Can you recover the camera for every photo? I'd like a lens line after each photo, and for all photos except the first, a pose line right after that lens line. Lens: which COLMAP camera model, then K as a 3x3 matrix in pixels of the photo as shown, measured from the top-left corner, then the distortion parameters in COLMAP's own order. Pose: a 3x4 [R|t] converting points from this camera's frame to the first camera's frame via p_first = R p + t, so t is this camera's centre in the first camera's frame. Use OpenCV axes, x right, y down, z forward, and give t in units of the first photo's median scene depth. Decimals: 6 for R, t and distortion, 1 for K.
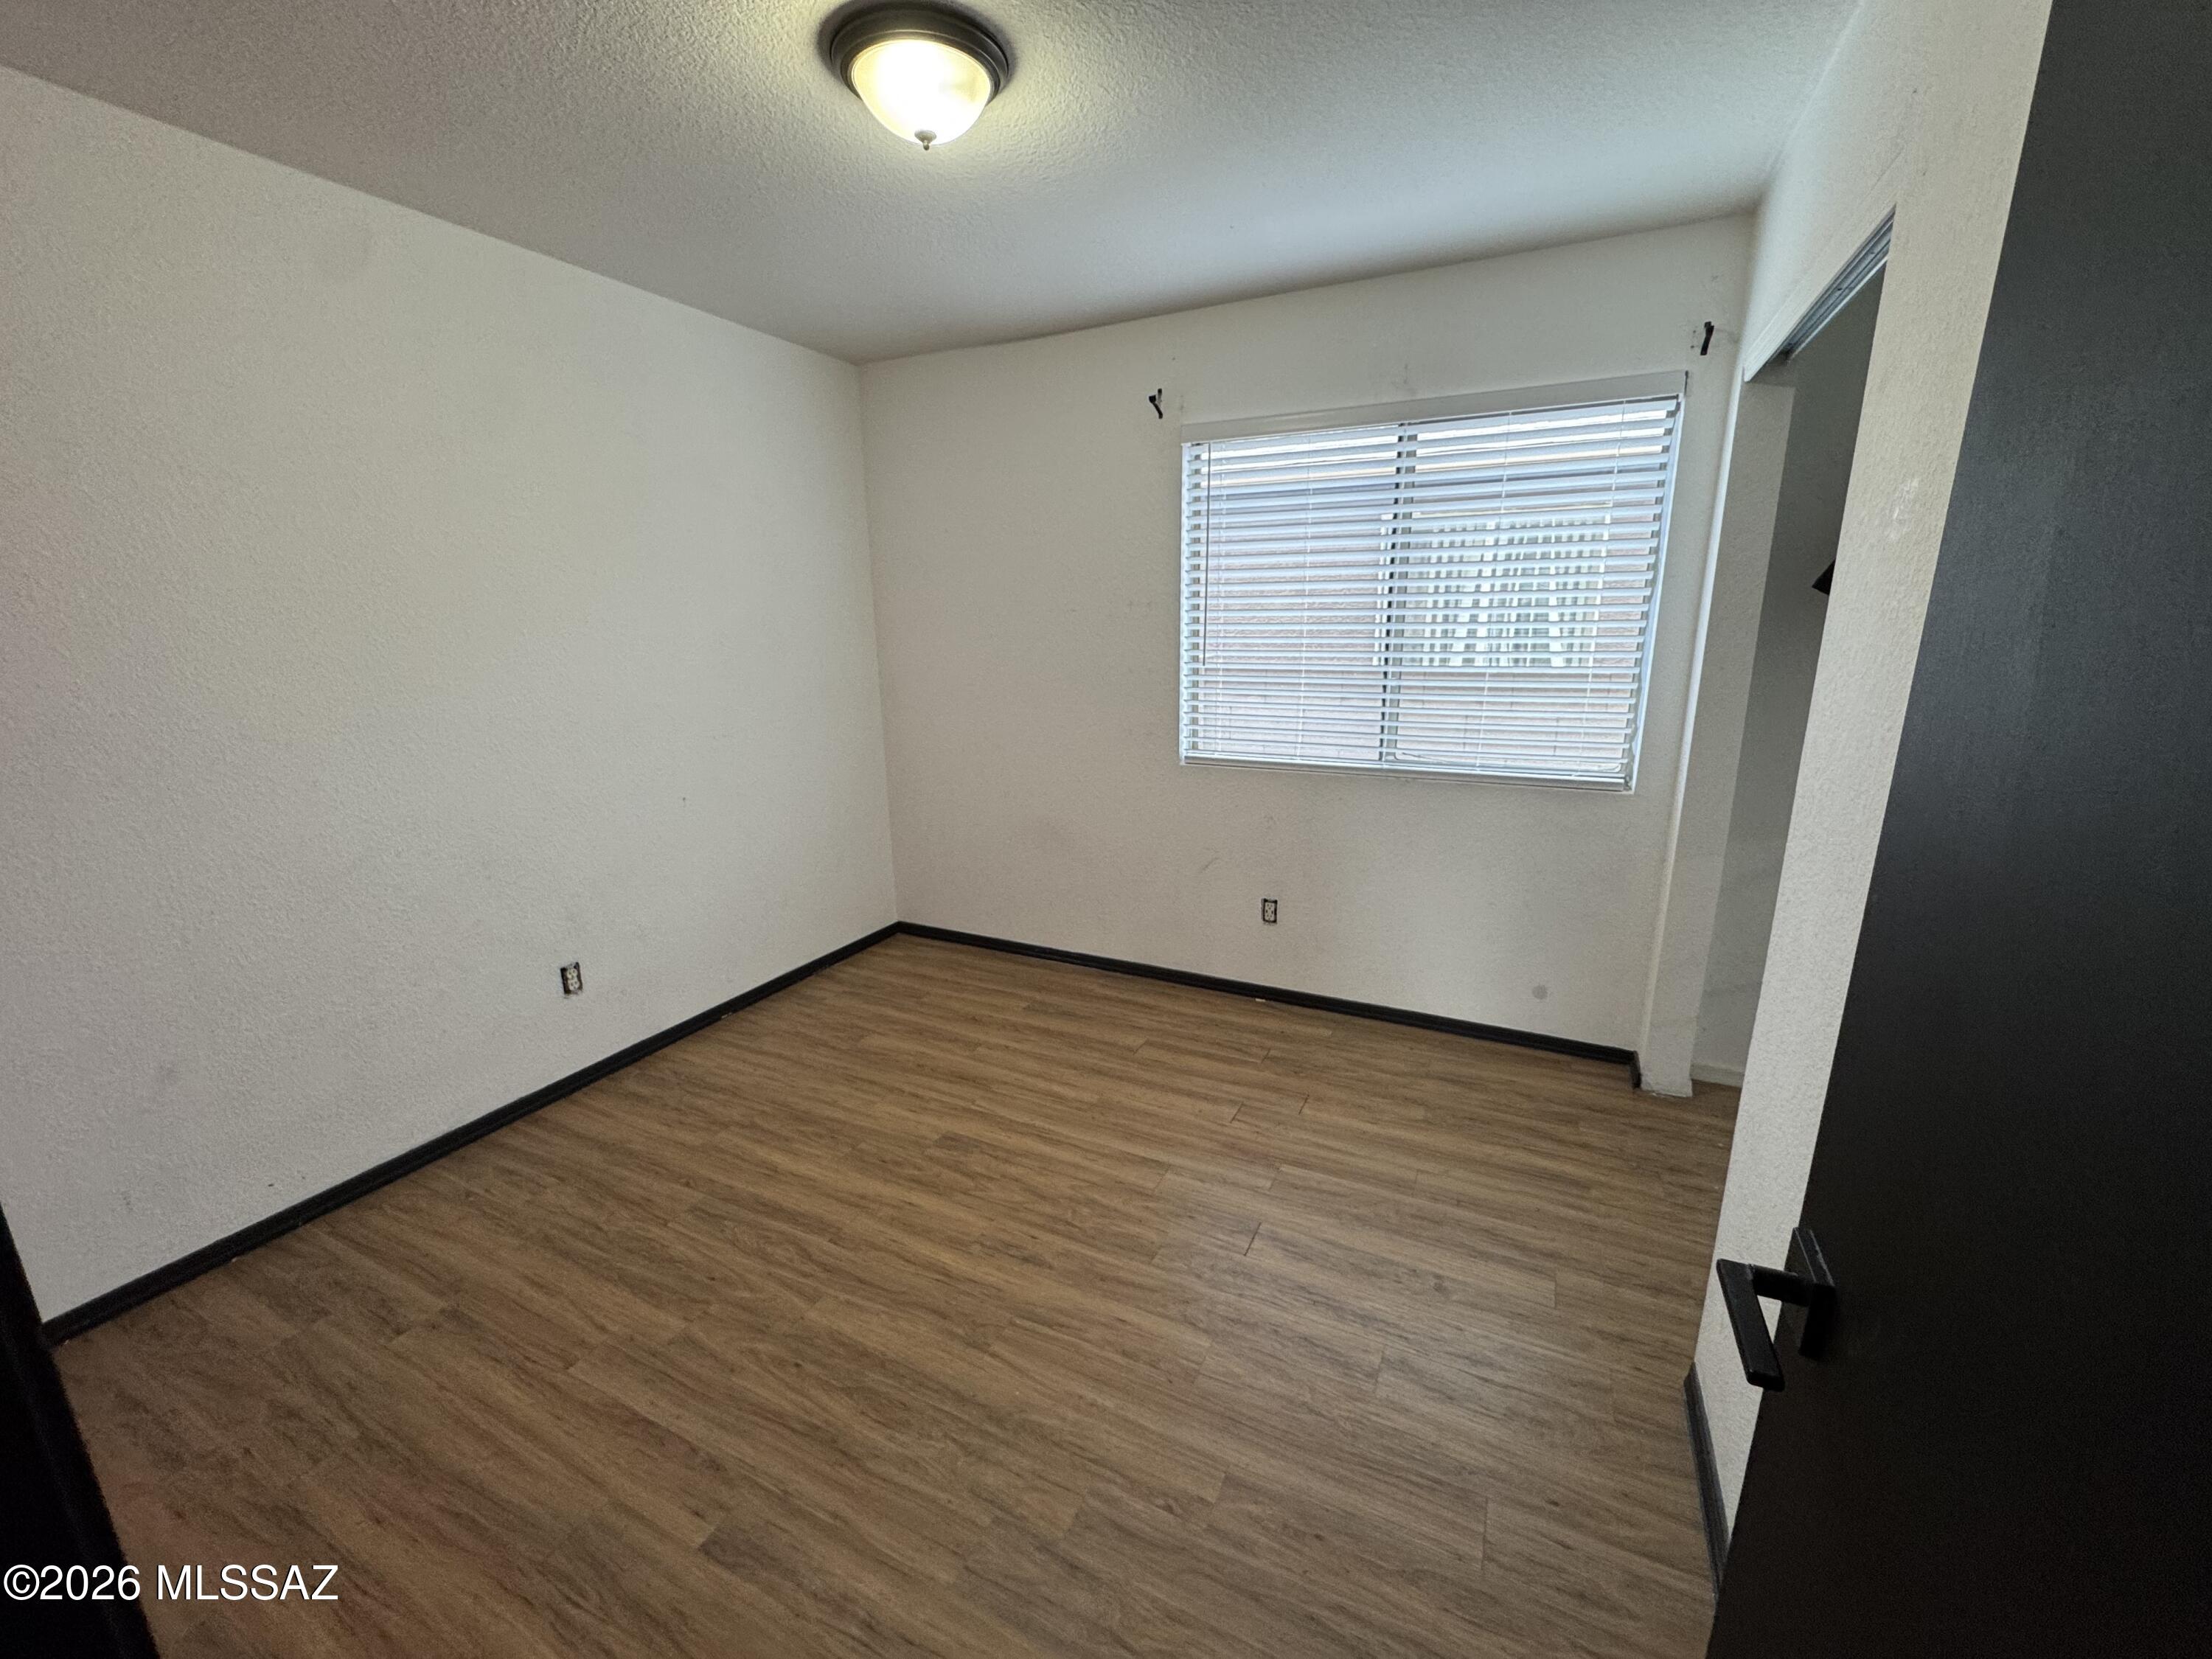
lens RADIAL K [[872.9, 0, 1106.0], [0, 872.9, 829.5], [0, 0, 1]] dist [-0.003854, -0.000215]
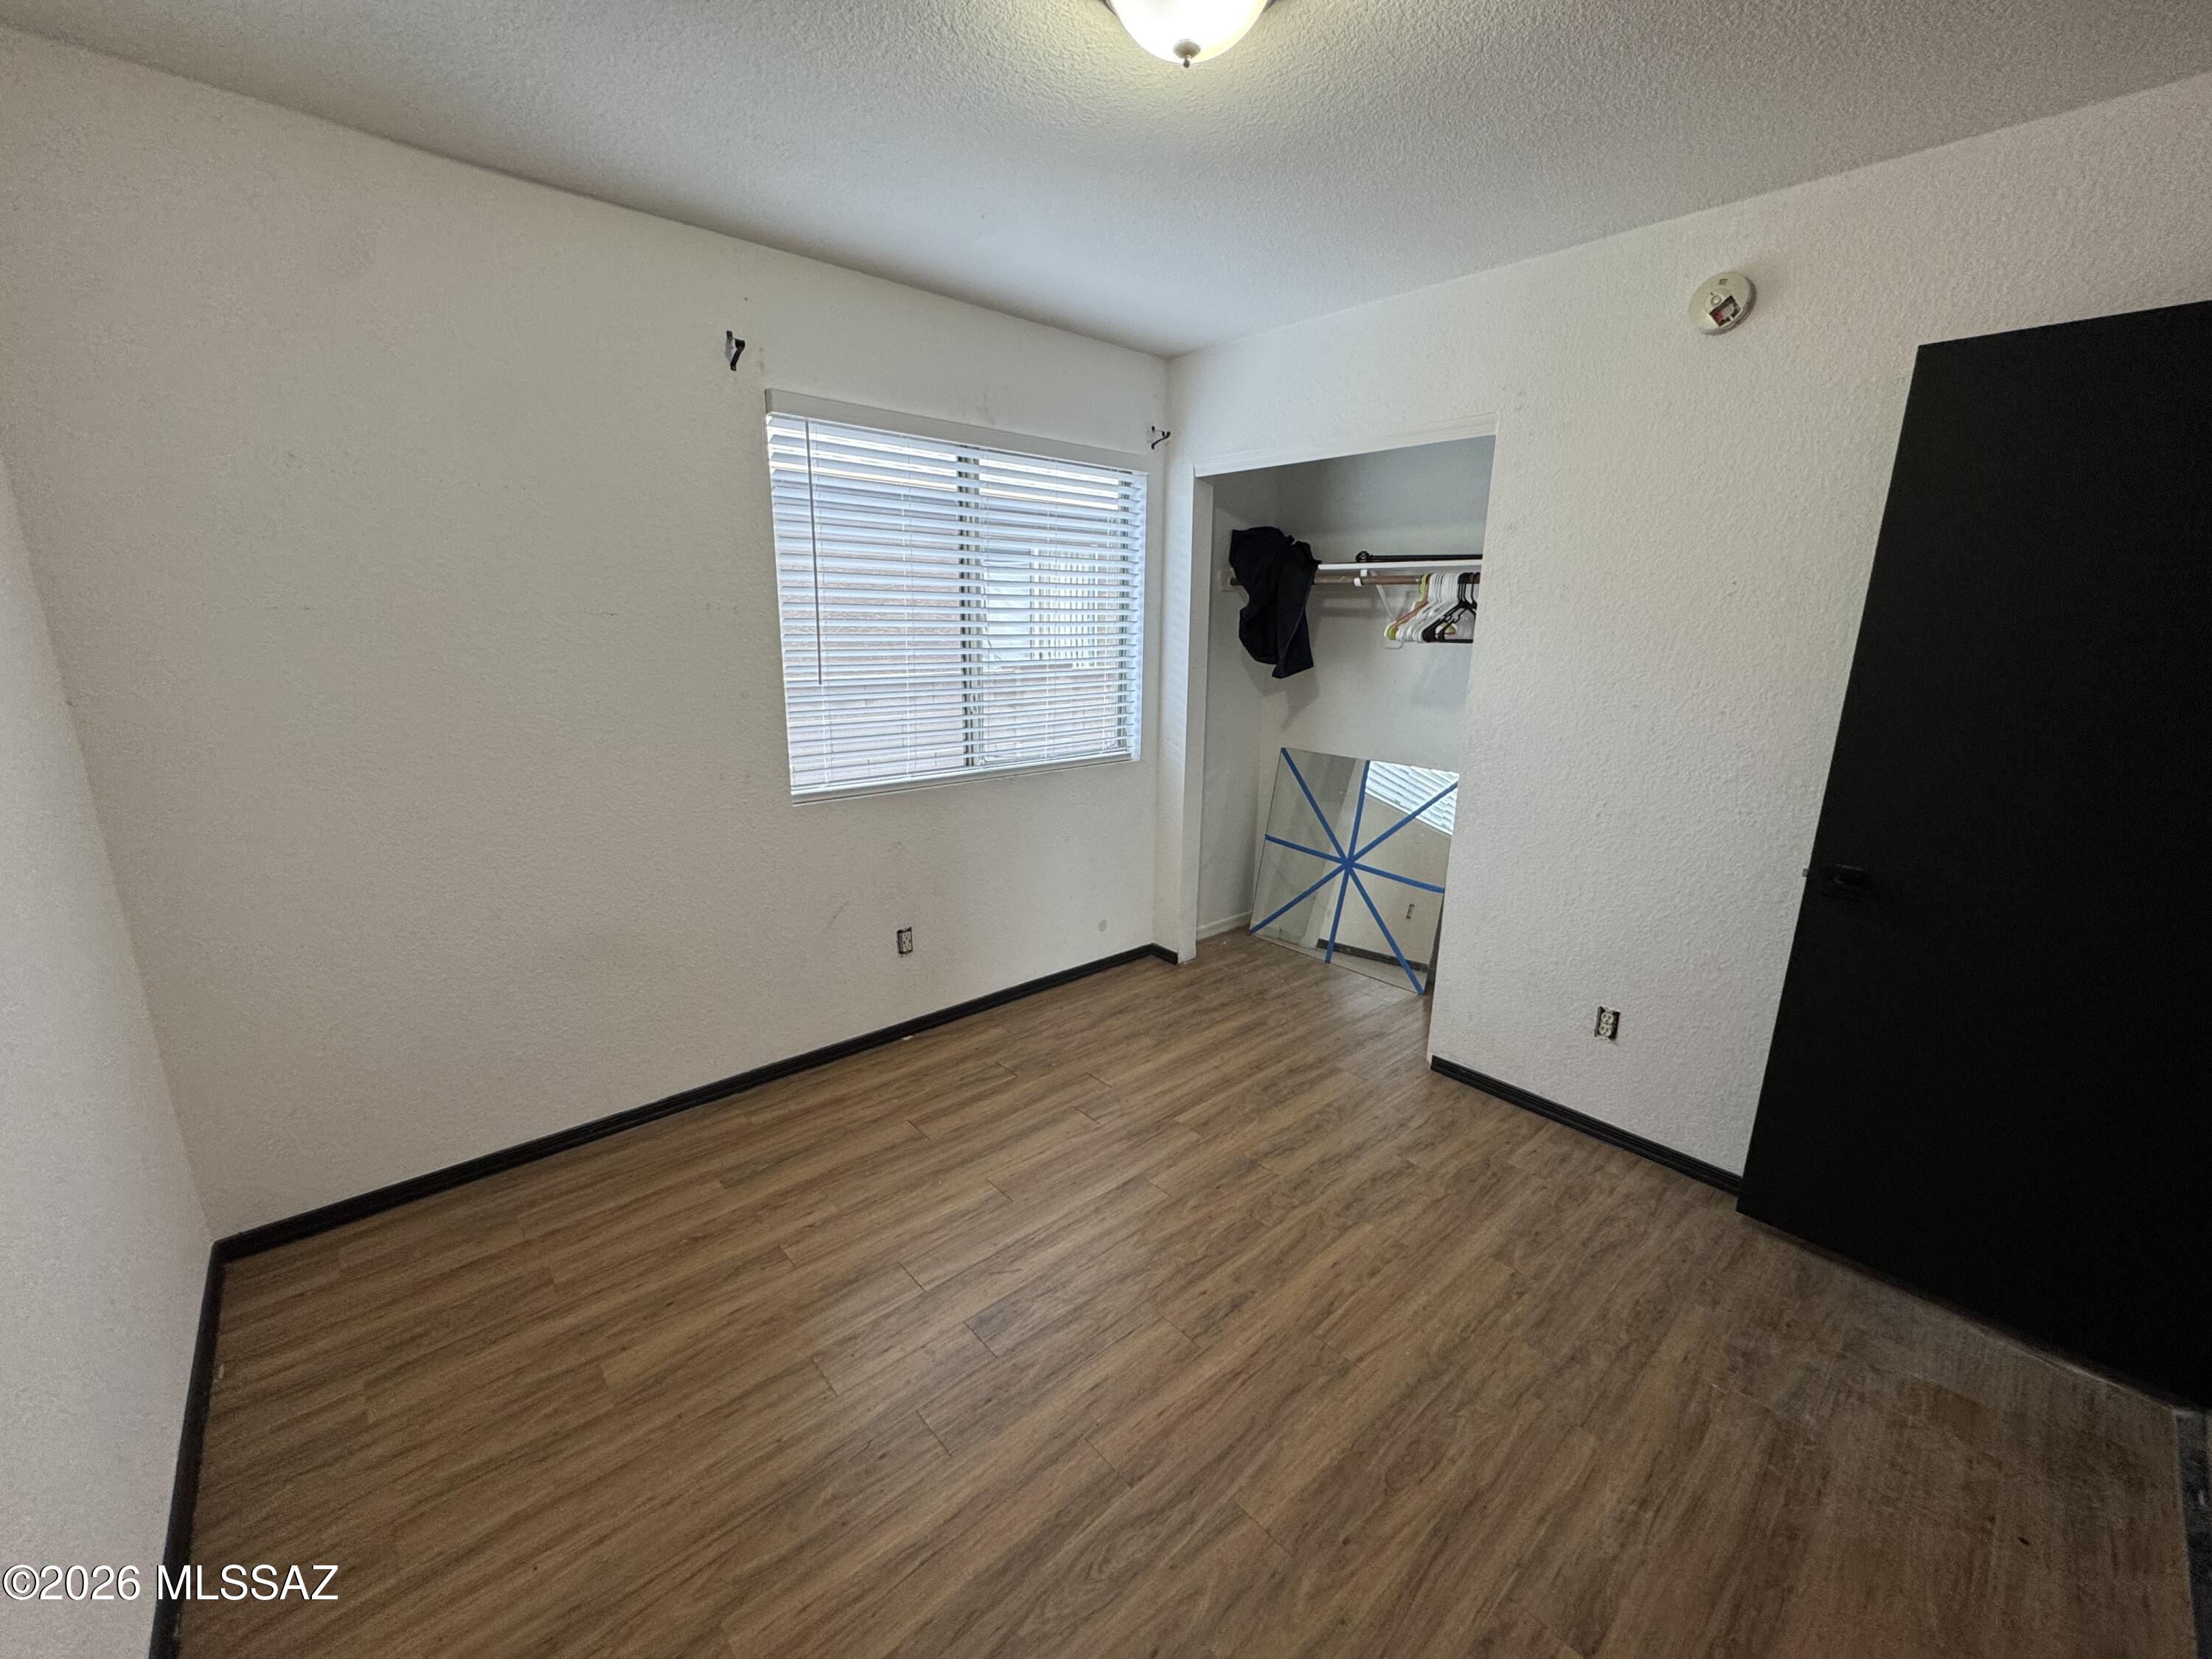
lens RADIAL K [[872.9, 0, 1106.0], [0, 872.9, 829.5], [0, 0, 1]] dist [-0.003854, -0.000215]
pose [[0.381435, -0.202017, 0.902051, -0.701509], [0.201791, 0.970491, 0.132016, -0.131245], [-0.902102, 0.131670, 0.410945, 0.518935]]
